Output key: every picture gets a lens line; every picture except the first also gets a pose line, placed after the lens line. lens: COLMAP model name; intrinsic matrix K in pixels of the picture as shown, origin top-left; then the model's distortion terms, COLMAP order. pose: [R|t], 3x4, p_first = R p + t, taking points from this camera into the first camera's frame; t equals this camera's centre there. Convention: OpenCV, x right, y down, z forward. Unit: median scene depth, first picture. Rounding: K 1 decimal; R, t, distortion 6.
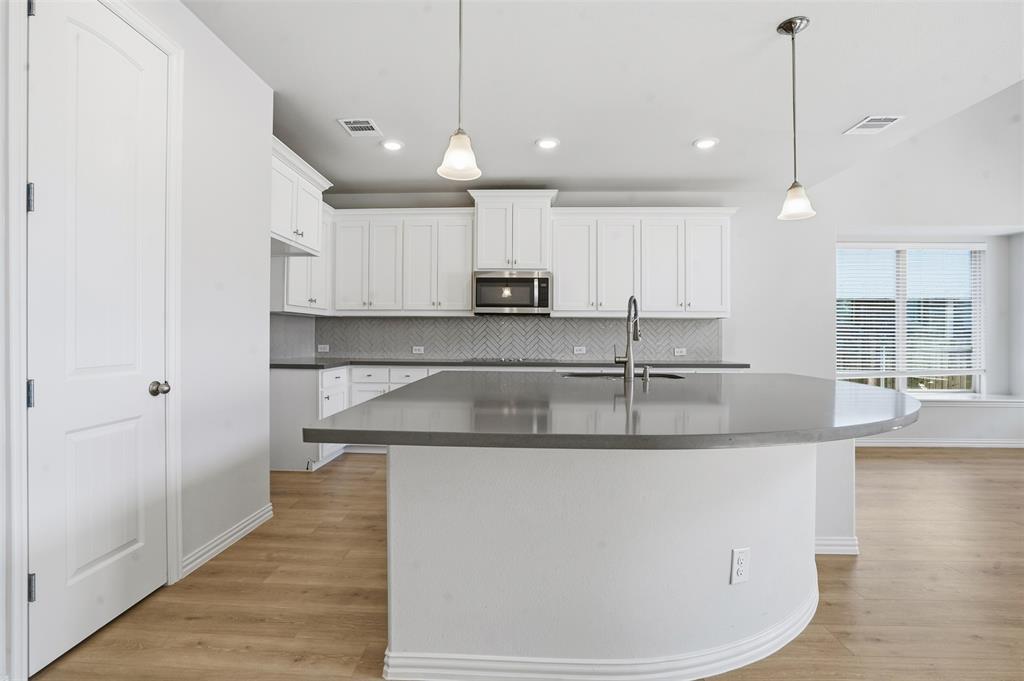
lens RADIAL K [[474.9, 0, 503.7], [0, 474.9, 336.6], [0, 0, 1]] dist [-0.052085, 0.018377]
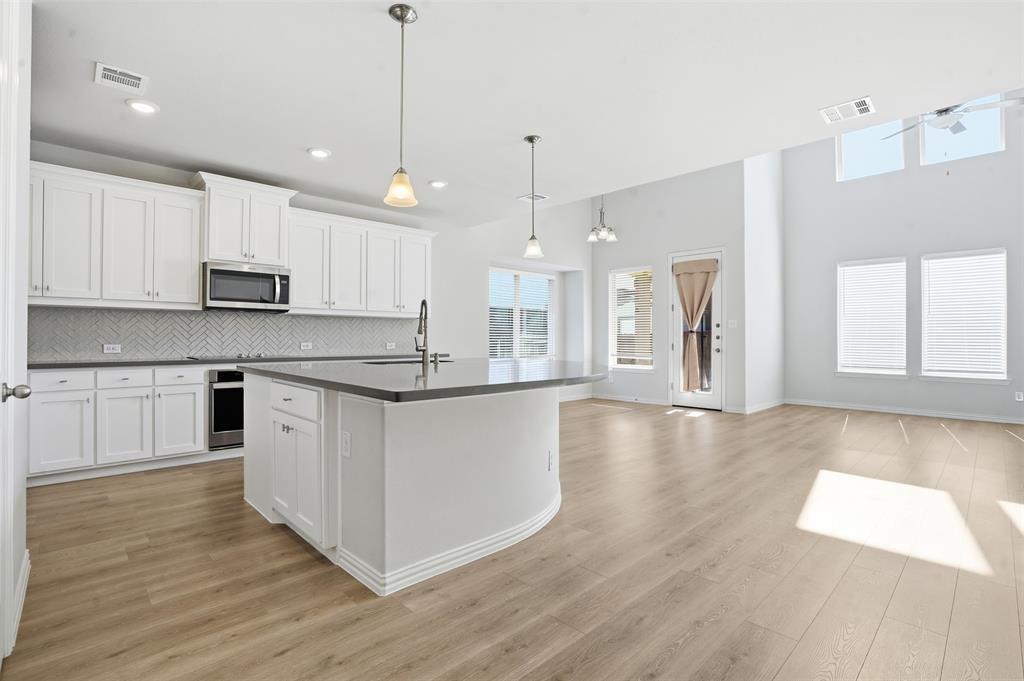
lens RADIAL K [[474.9, 0, 503.7], [0, 474.9, 336.6], [0, 0, 1]] dist [-0.052085, 0.018377]
pose [[0.703514, -0.002424, 0.710677, -0.301943], [-0.000045, 0.999994, 0.003455, 0.005048], [-0.710681, -0.002463, 0.703510, -0.046548]]
